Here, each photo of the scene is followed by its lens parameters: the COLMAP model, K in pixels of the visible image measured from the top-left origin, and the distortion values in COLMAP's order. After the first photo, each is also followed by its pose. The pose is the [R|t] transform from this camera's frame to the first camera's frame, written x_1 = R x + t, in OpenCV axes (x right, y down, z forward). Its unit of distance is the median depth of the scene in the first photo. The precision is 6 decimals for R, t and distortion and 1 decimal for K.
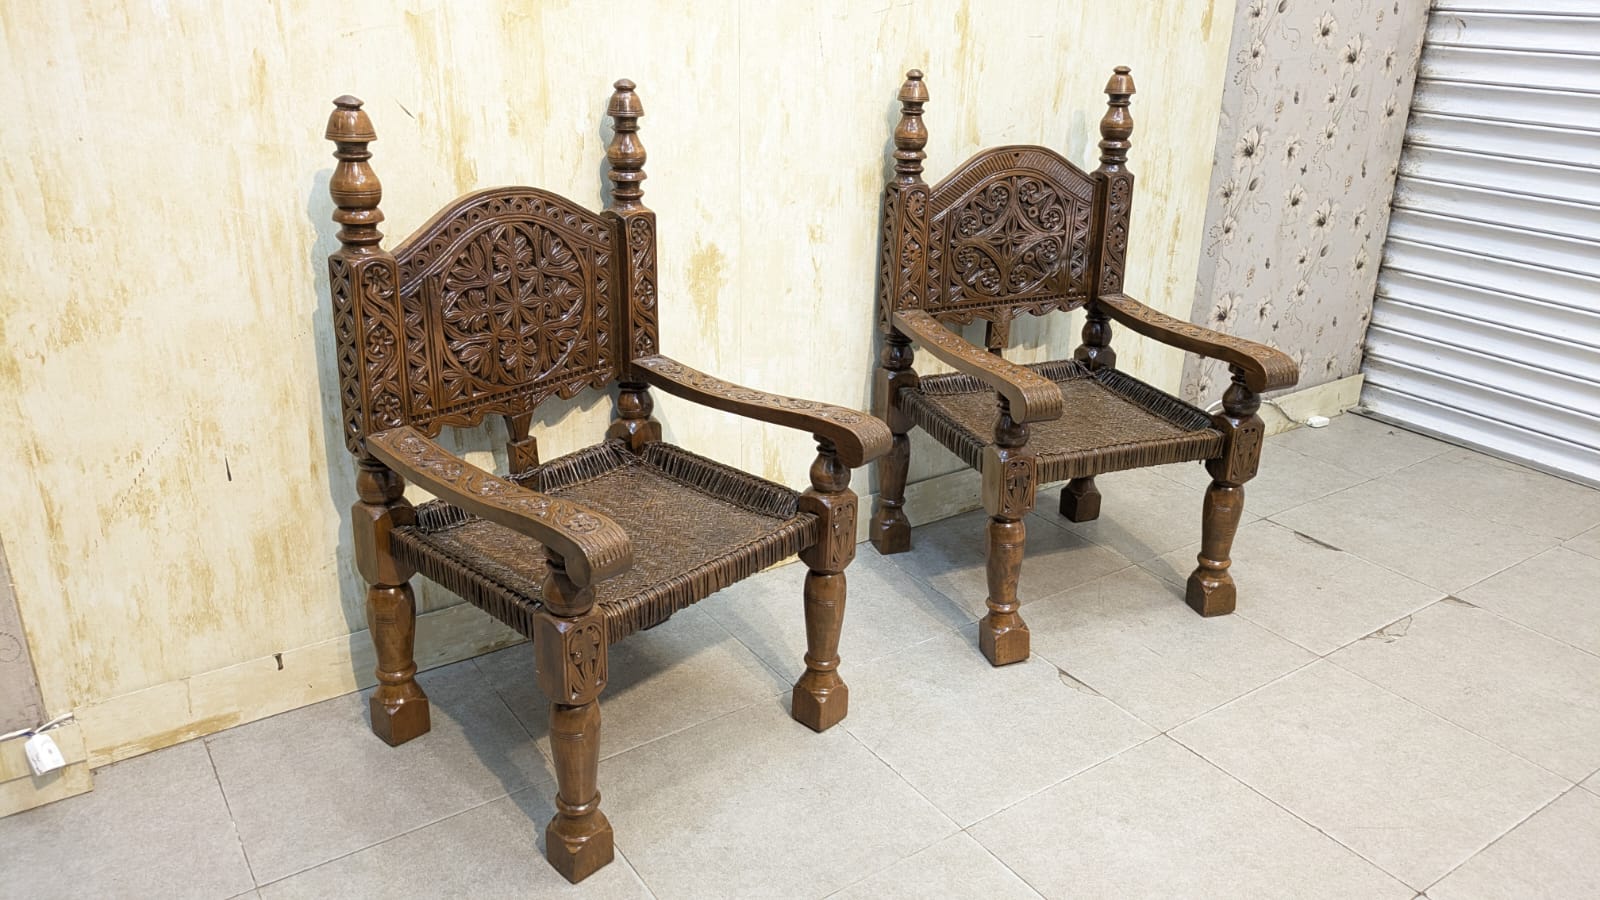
lens RADIAL K [[1183.5, 0, 798.0], [0, 1183.5, 445.8], [0, 0, 1]] dist [0.053917, -0.060988]
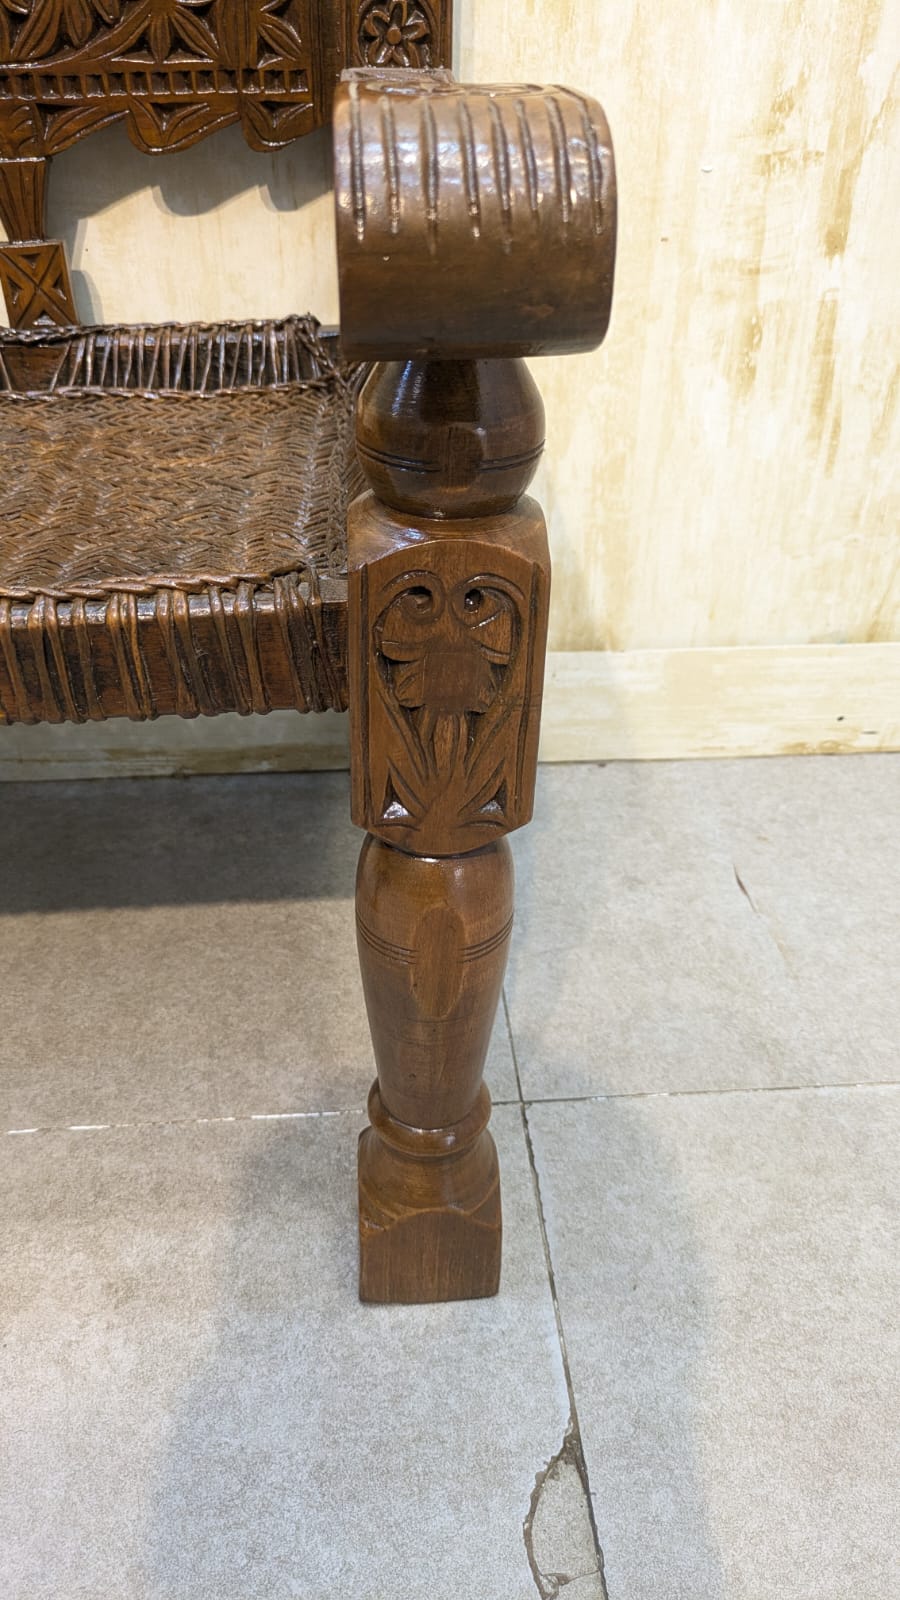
lens RADIAL K [[1203.5, 0, 436.6], [0, 1203.5, 786.2], [0, 0, 1]] dist [0.044149, -0.062904]
pose [[0.731736, 0.353715, -0.582622, 0.178823], [-0.240188, 0.933784, 0.265247, 0.026760], [0.637865, -0.054152, 0.768242, 0.811842]]
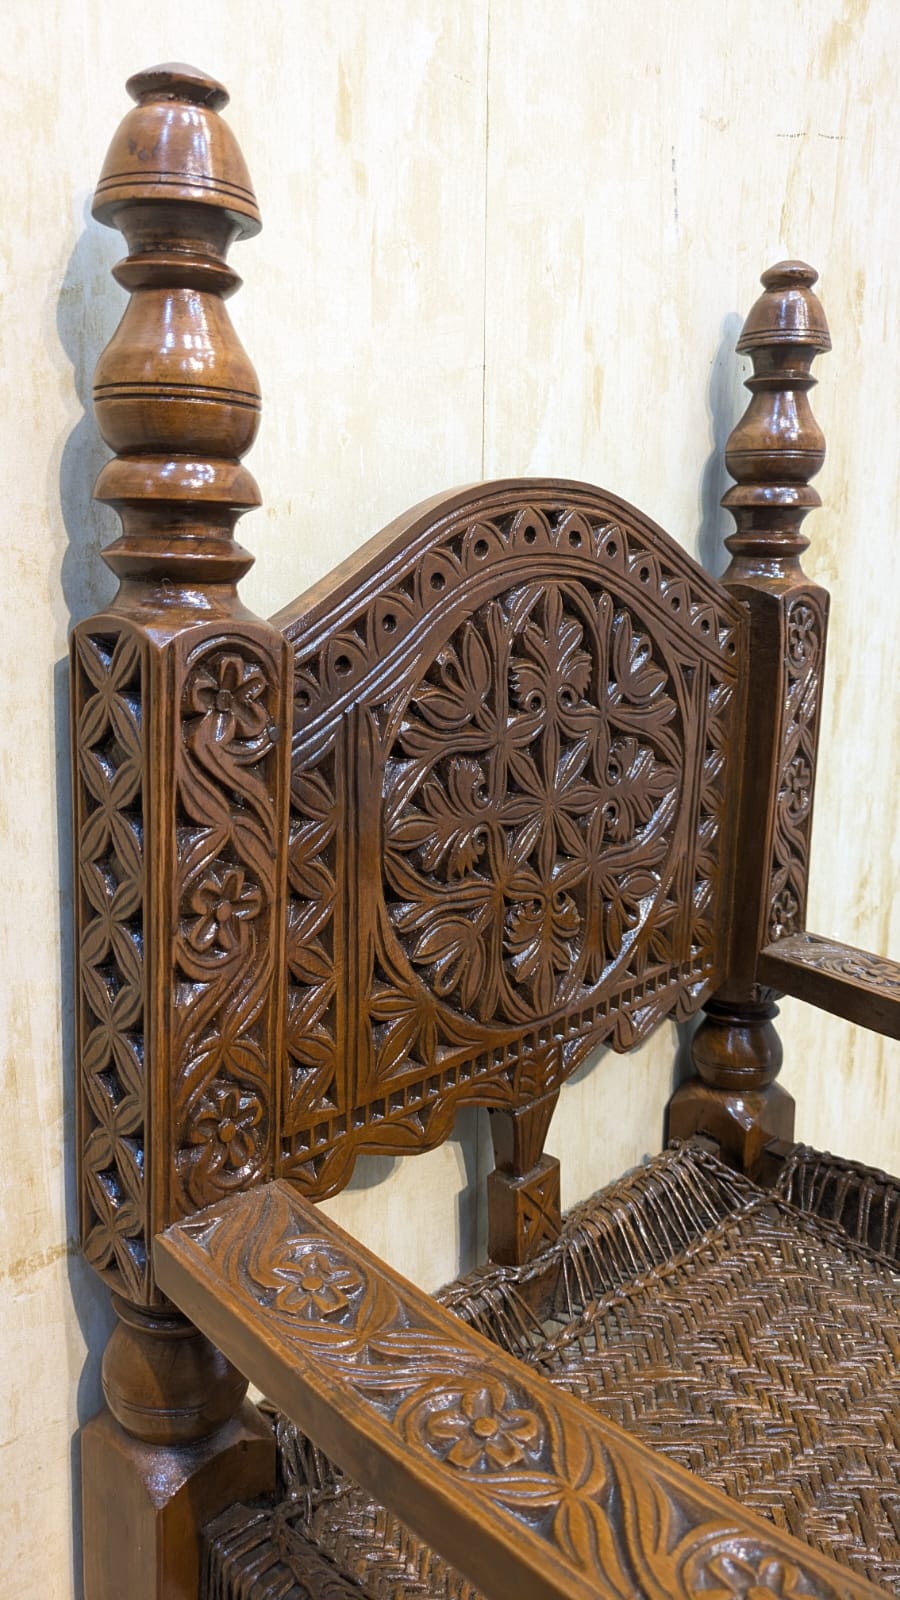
lens RADIAL K [[1207.8, 0, 422.7], [0, 1207.8, 785.4], [0, 0, 1]] dist [0.053369, -0.070350]
pose [[0.998713, -0.001414, -0.050703, -0.260601], [-0.007461, 0.984643, -0.174423, -0.059920], [0.050171, 0.174577, 0.983365, 0.638837]]
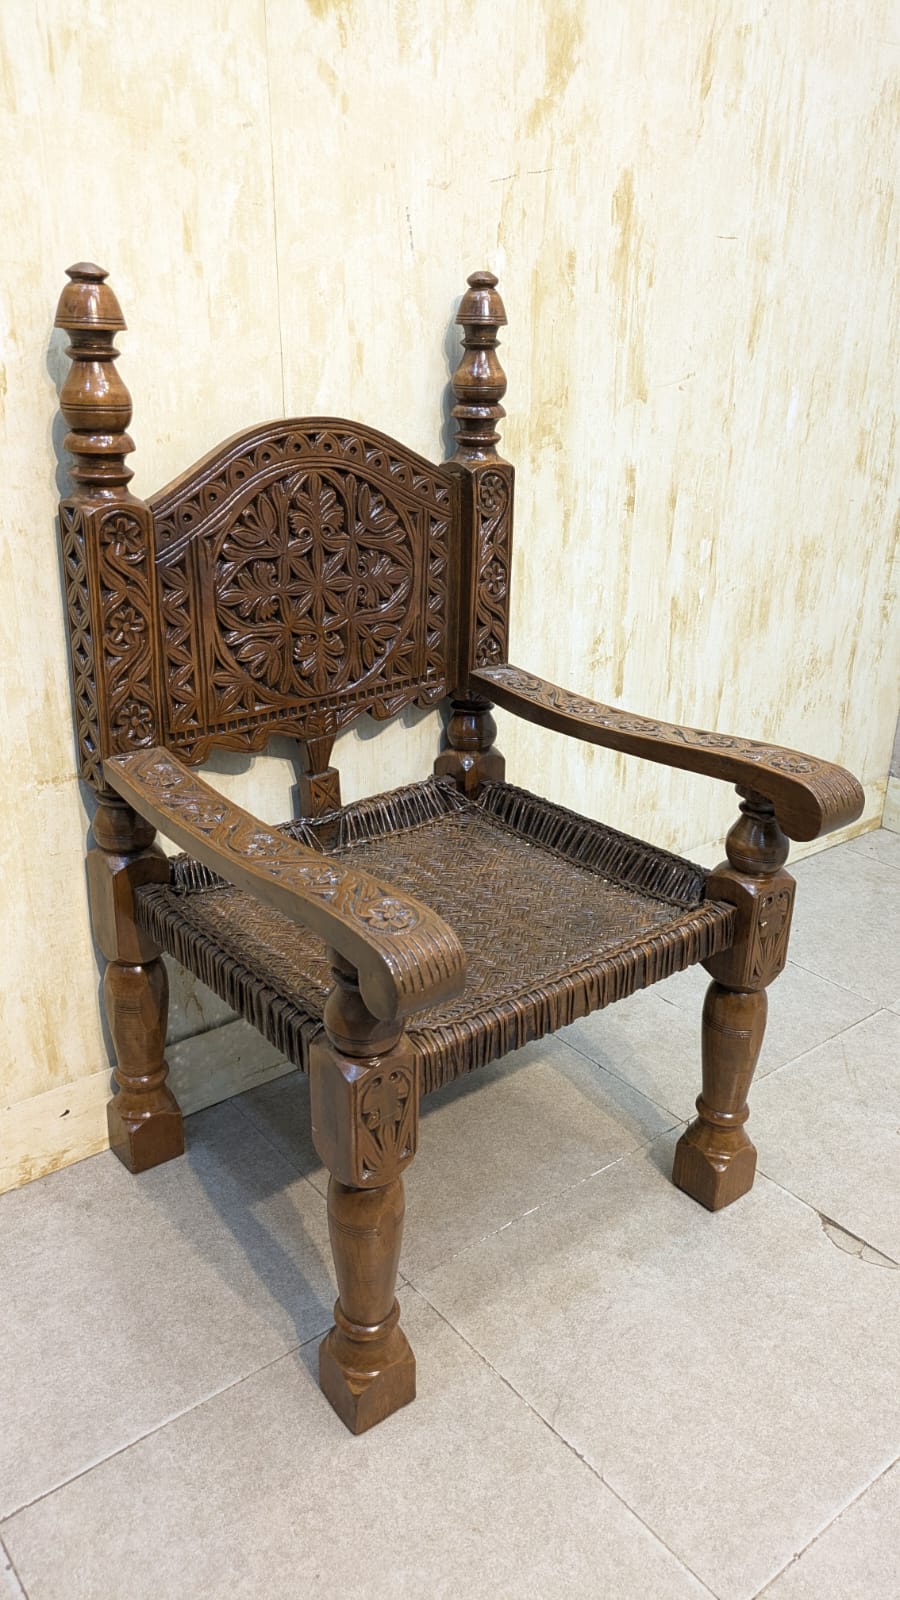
lens RADIAL K [[1183.5, 0, 440.1], [0, 1183.5, 800.5], [0, 0, 1]] dist [0.053917, -0.060988]
pose [[0.987346, 0.050870, -0.150197, -0.049766], [-0.047862, 0.998576, 0.023576, -0.008944], [0.151183, -0.016089, 0.988375, 0.299717]]
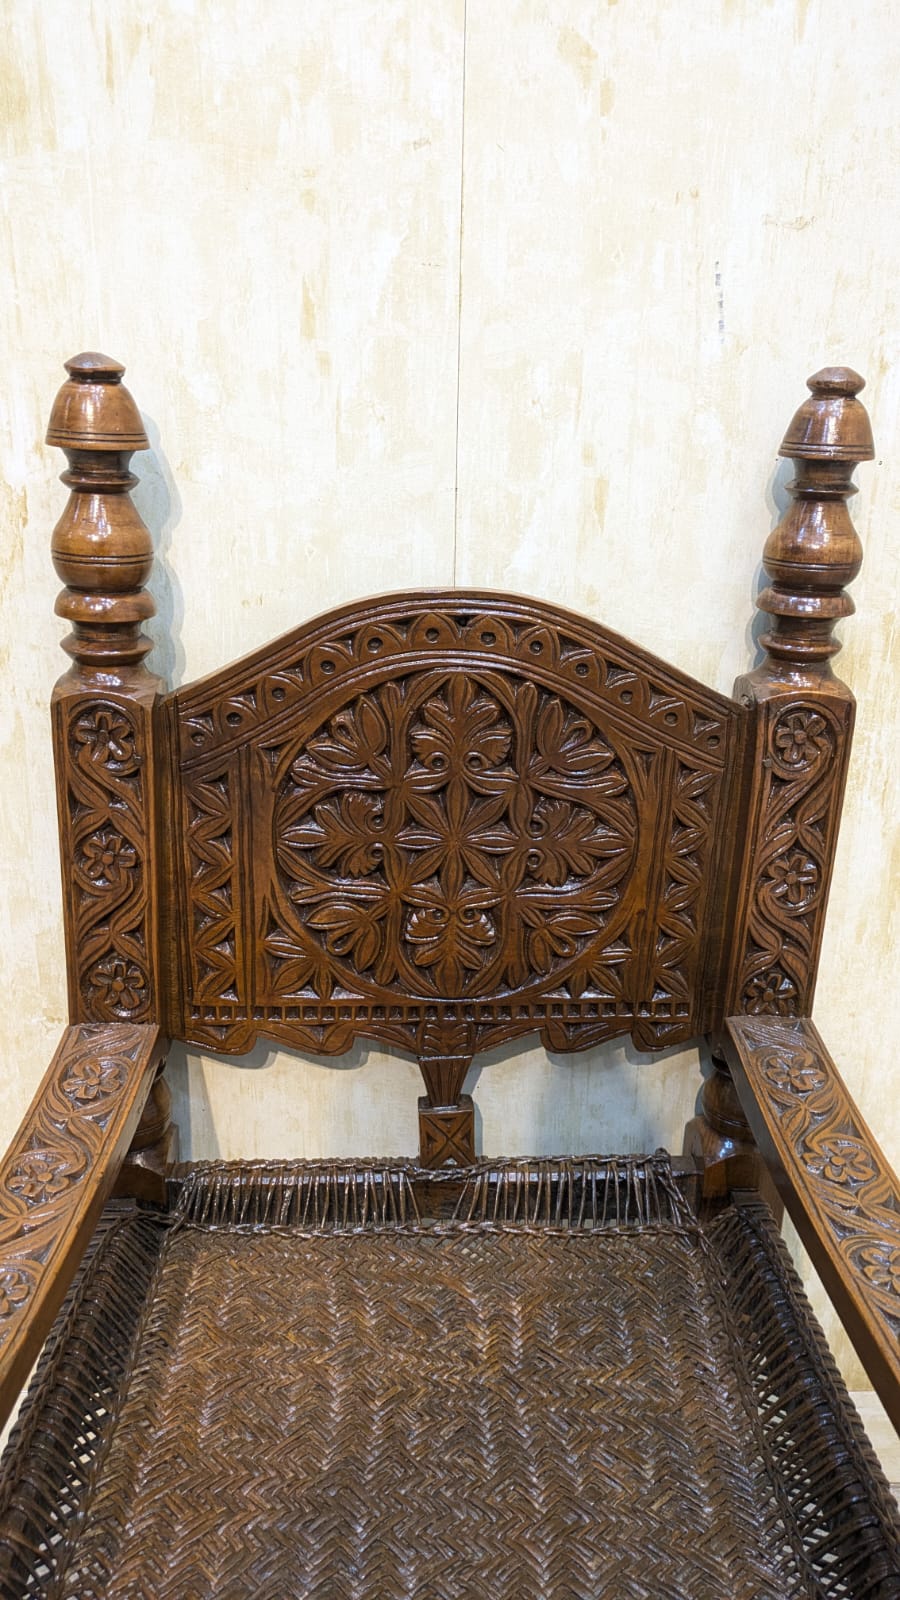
lens RADIAL K [[1195.4, 0, 453.5], [0, 1195.4, 809.8], [0, 0, 1]] dist [0.059048, -0.068974]
pose [[0.702544, 0.239329, -0.670189, 0.074611], [-0.269179, 0.961153, 0.061060, -0.160787], [0.658768, 0.137504, 0.739674, 0.659823]]
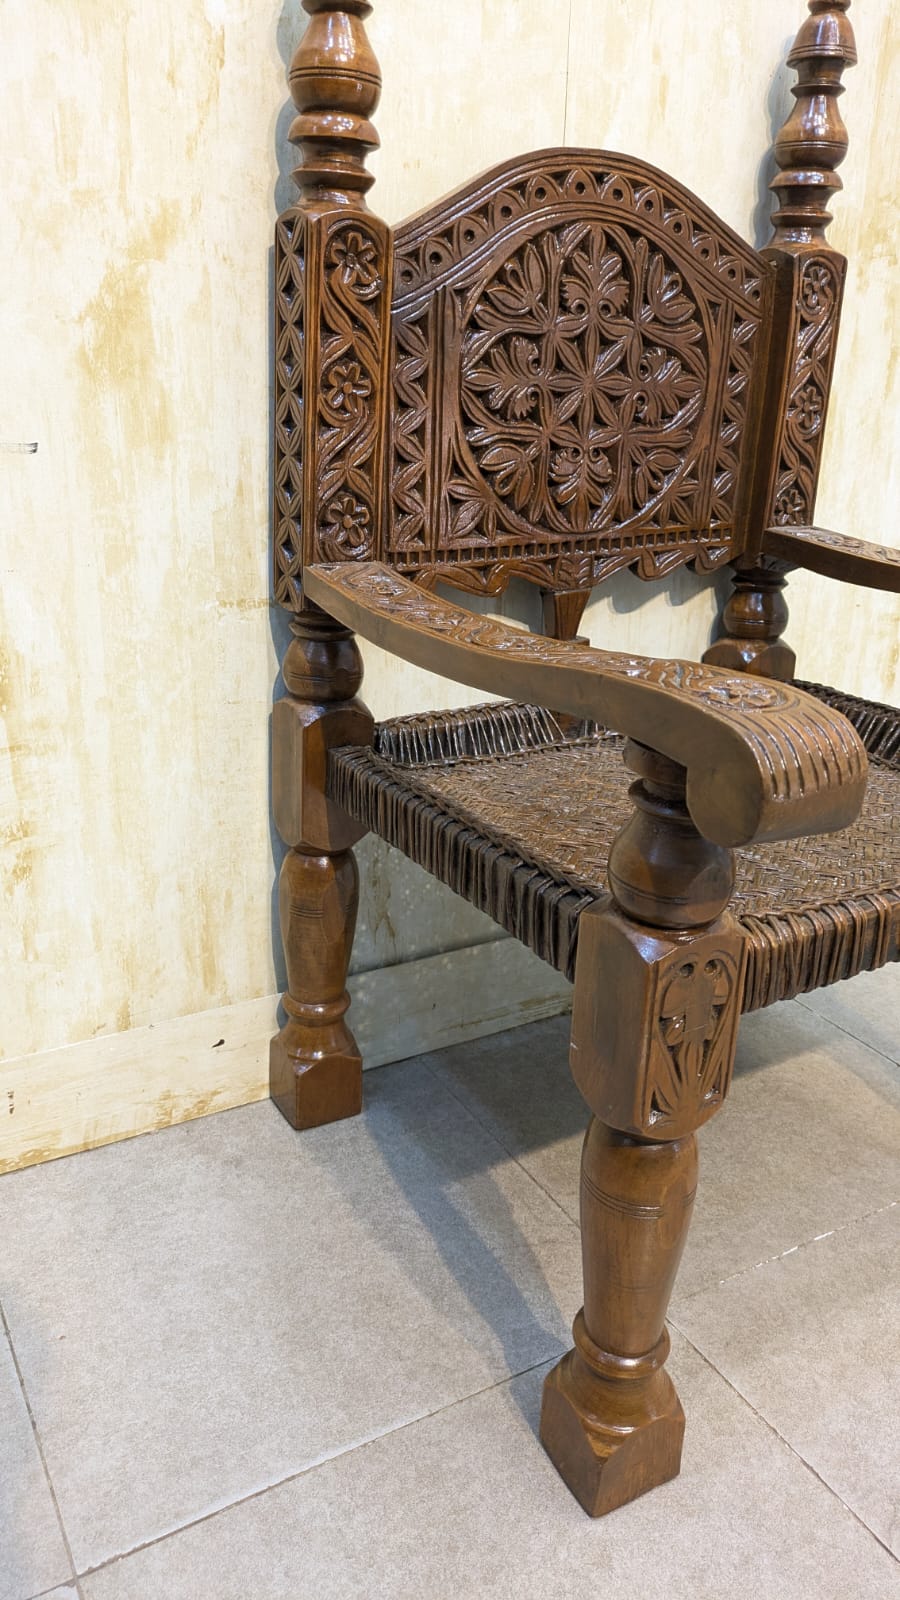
lens RADIAL K [[1192.2, 0, 462.0], [0, 1192.2, 787.1], [0, 0, 1]] dist [0.052425, -0.060366]
pose [[0.955970, 0.107112, -0.273219, -0.121527], [-0.116719, 0.992981, -0.019107, 0.088498], [0.269255, 0.050155, 0.961762, 0.457518]]
